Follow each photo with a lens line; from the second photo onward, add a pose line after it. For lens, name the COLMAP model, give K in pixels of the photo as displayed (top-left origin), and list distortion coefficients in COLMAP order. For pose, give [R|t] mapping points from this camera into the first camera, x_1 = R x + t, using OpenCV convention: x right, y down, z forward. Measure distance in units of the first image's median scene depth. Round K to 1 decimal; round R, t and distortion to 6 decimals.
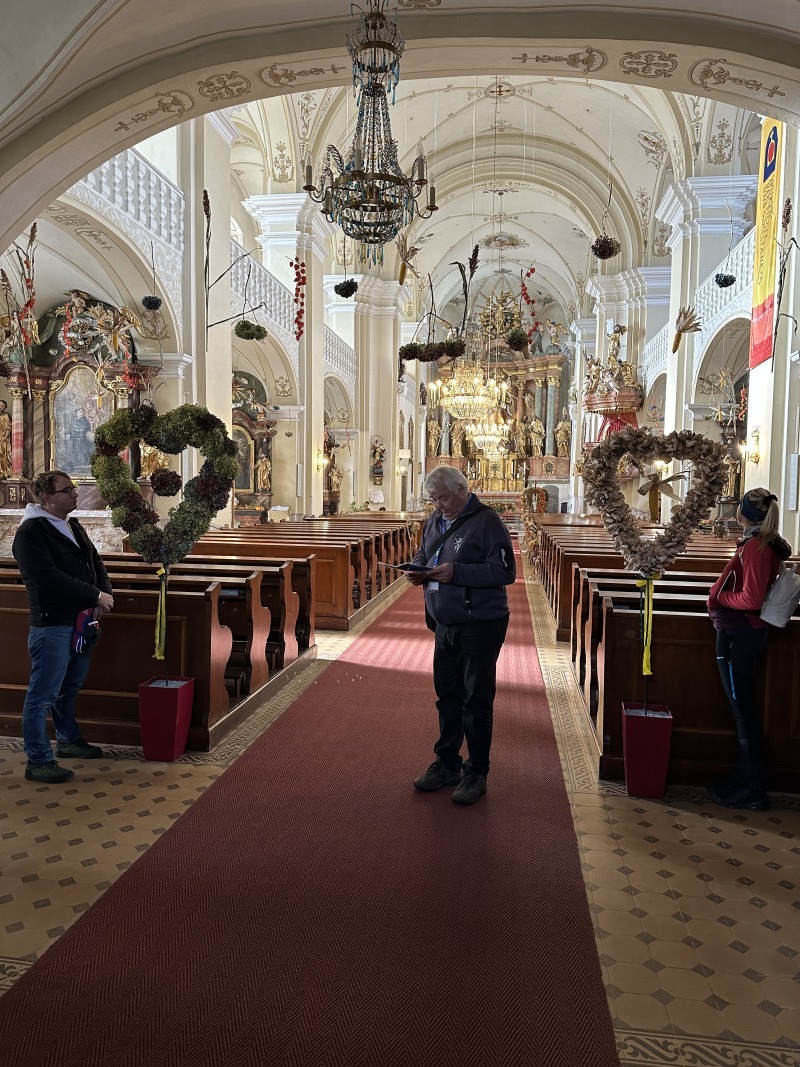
lens RADIAL K [[744.9, 0, 395.0], [0, 744.9, 541.3], [0, 0, 1]] dist [0.062838, -0.072260]
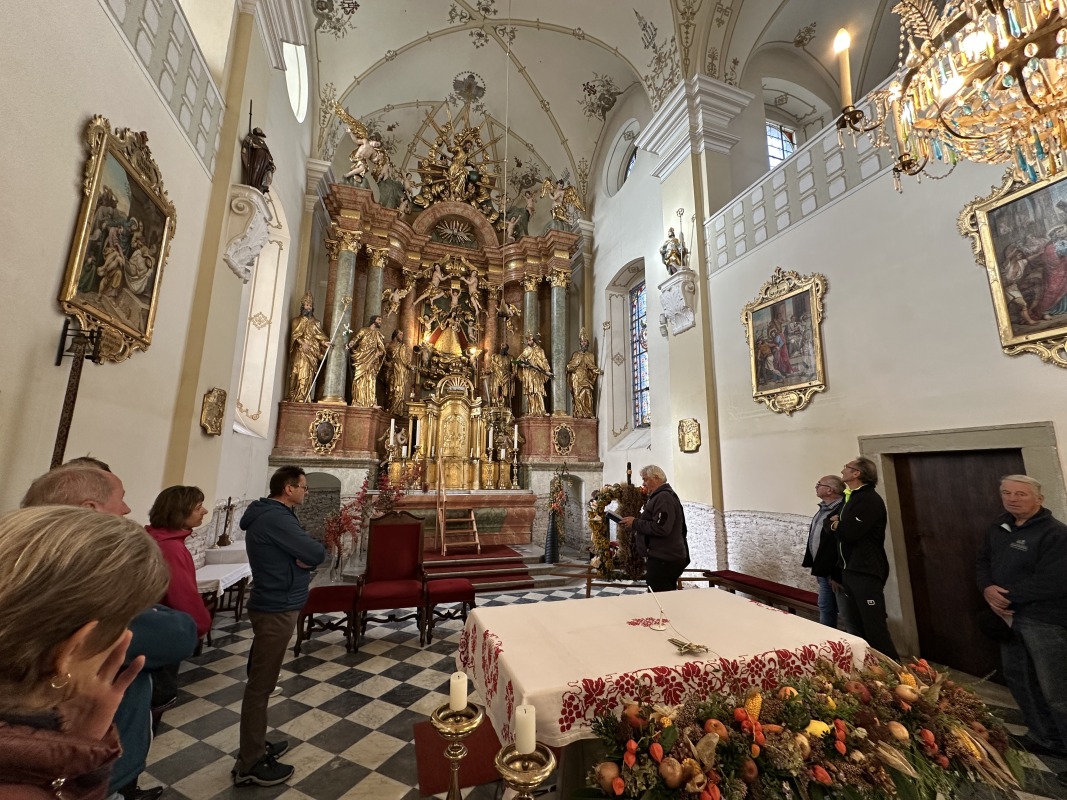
lens RADIAL K [[423.7, 0, 533.6], [0, 423.7, 400.4], [0, 0, 1]] dist [-0.005134, 0.000819]
pose [[0.890624, 0.071863, 0.449025, 0.061827], [0.030522, 0.975761, -0.216701, -0.062667], [-0.453714, 0.206705, 0.866843, 0.762829]]
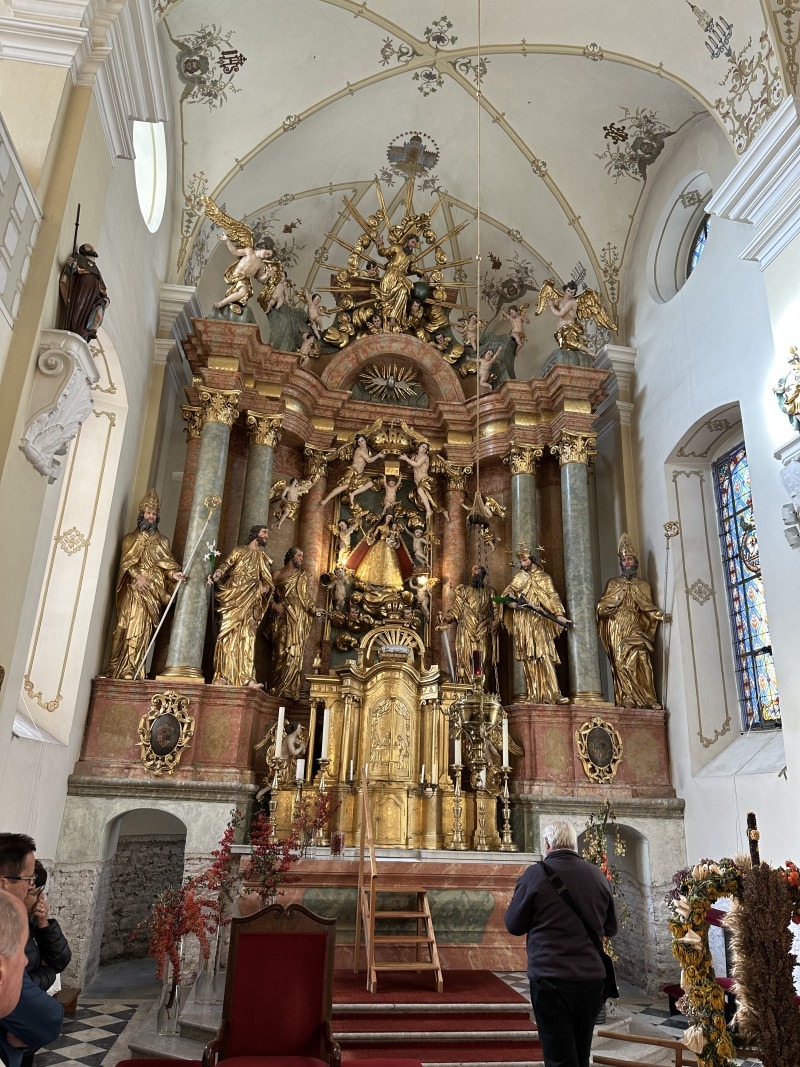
lens RADIAL K [[744.9, 0, 401.3], [0, 744.9, 529.5], [0, 0, 1]] dist [0.062838, -0.072260]
pose [[0.953205, 0.119193, 0.277837, 0.063061], [-0.002513, 0.922094, -0.386958, -0.067740], [-0.302314, 0.368153, 0.879244, 0.770216]]
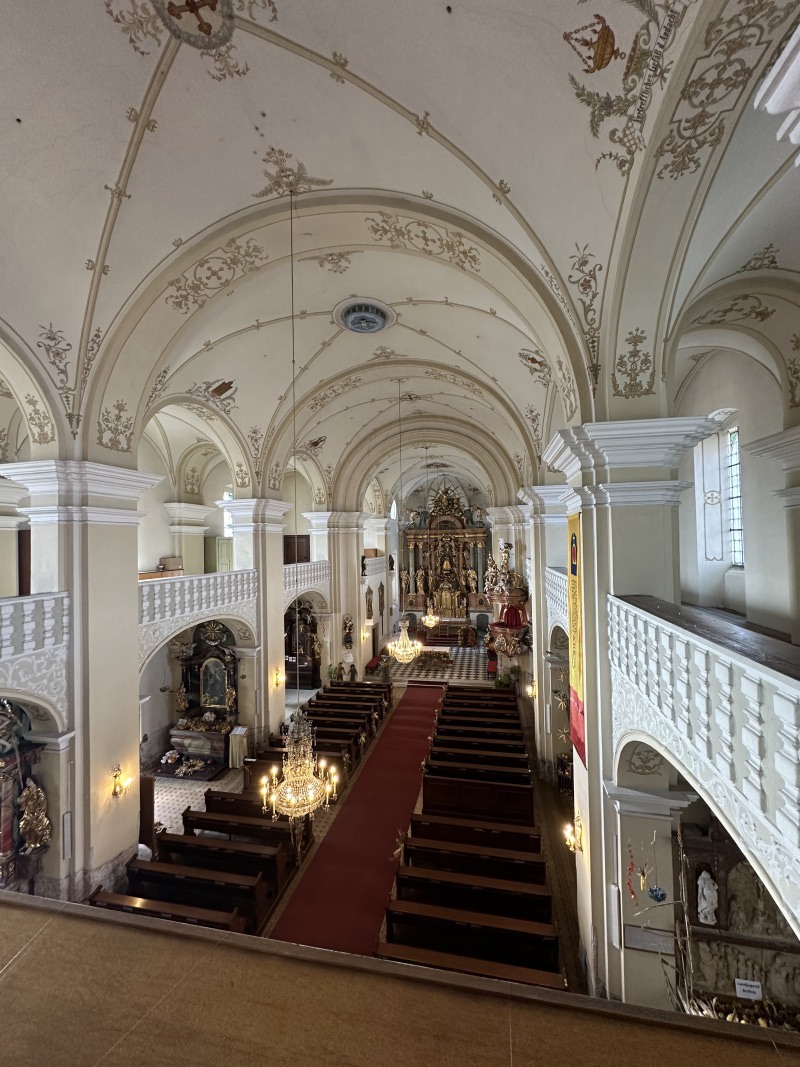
lens RADIAL K [[423.7, 0, 400.4], [0, 423.7, 532.6], [0, 0, 1]] dist [-0.005134, 0.000819]
pose [[0.997537, -0.037562, -0.059240, 0.101084], [0.032916, 0.996446, -0.077534, -0.176502], [0.061942, 0.075393, 0.995228, 0.133730]]
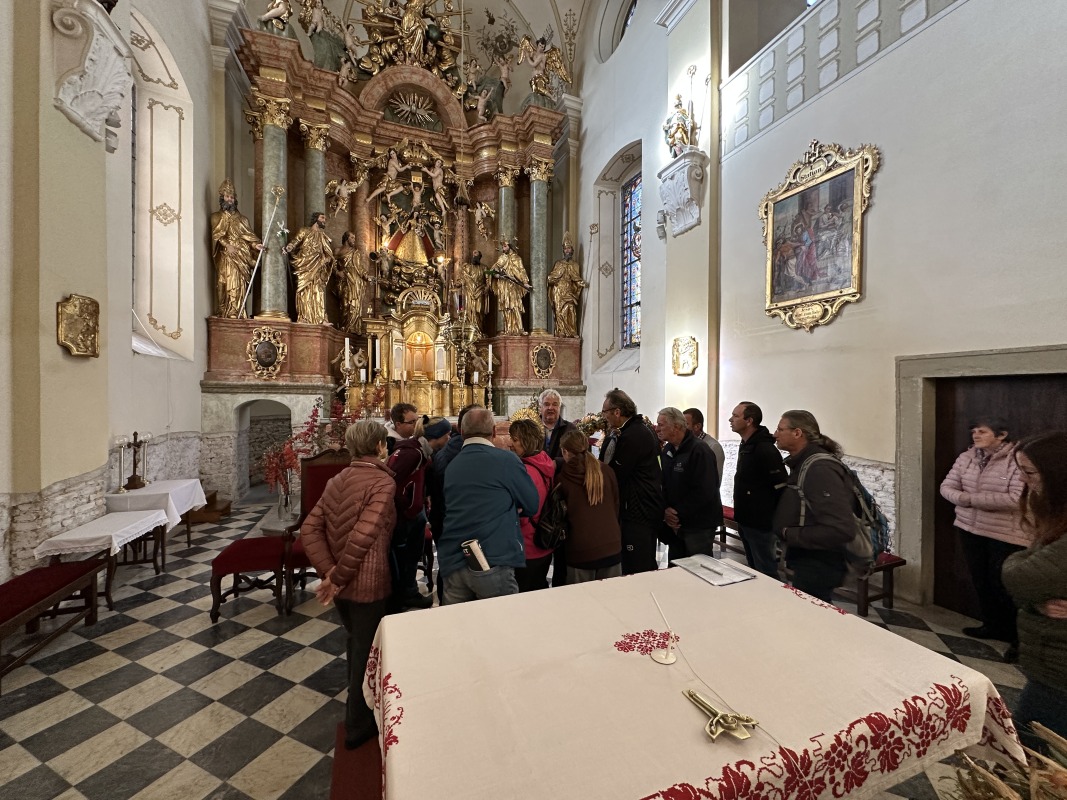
lens RADIAL K [[423.7, 0, 534.1], [0, 423.7, 400.6], [0, 0, 1]] dist [-0.005134, 0.000819]
pose [[0.872936, -0.017428, 0.487524, 0.078142], [0.037781, 0.998775, -0.031944, -0.066007], [-0.486370, 0.046305, 0.872525, 0.784488]]
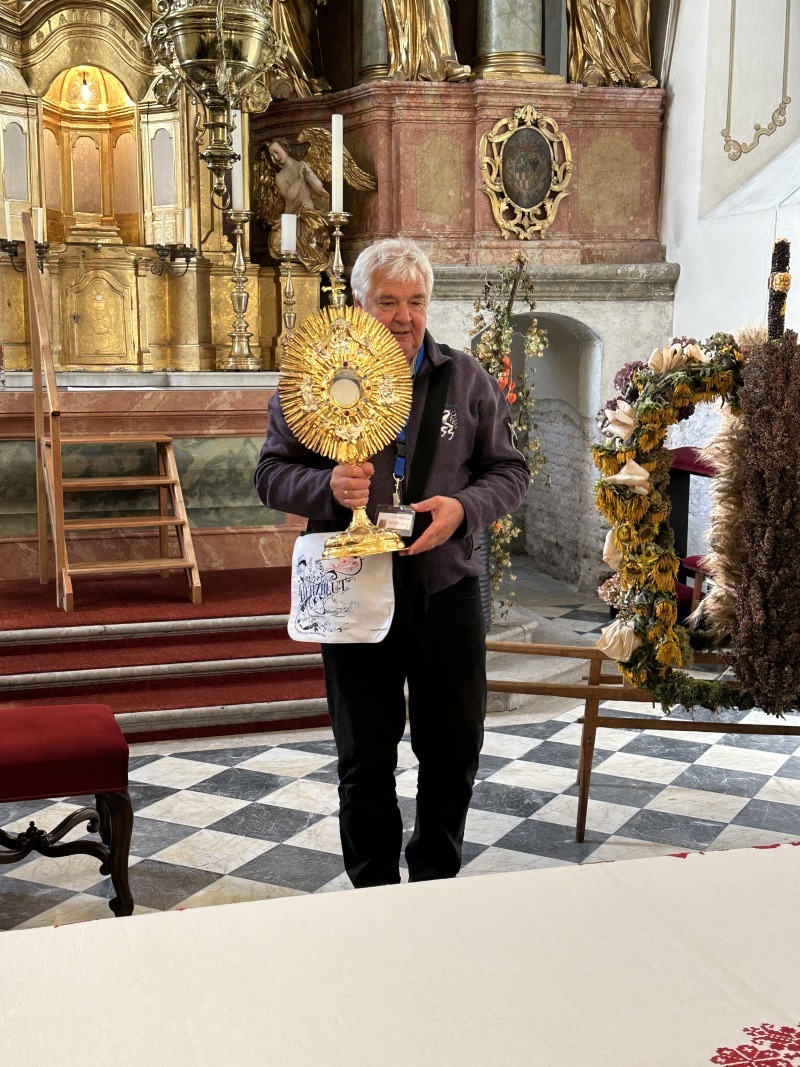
lens RADIAL K [[1428.4, 0, 406.7], [0, 1428.4, 529.8], [0, 0, 1]] dist [0.128216, 0.000000]
pose [[0.903898, -0.070536, 0.421893, 0.082248], [0.035495, 0.995277, 0.090353, -0.060822], [-0.426273, -0.066695, 0.902132, 0.787621]]
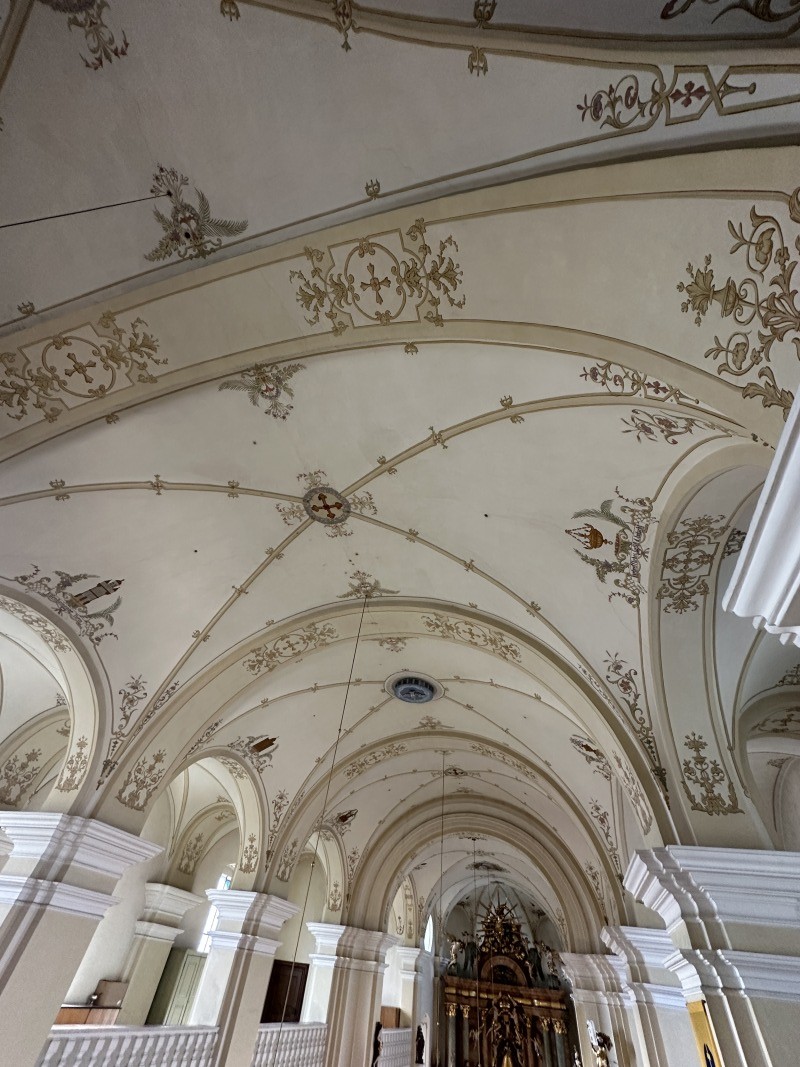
lens RADIAL K [[423.7, 0, 400.6], [0, 423.7, 532.6], [0, 0, 1]] dist [-0.005134, 0.000819]
pose [[0.989946, -0.030818, -0.138048, 0.101509], [-0.087429, 0.633888, -0.768467, -0.181546], [0.111190, 0.772811, 0.624820, 0.126783]]
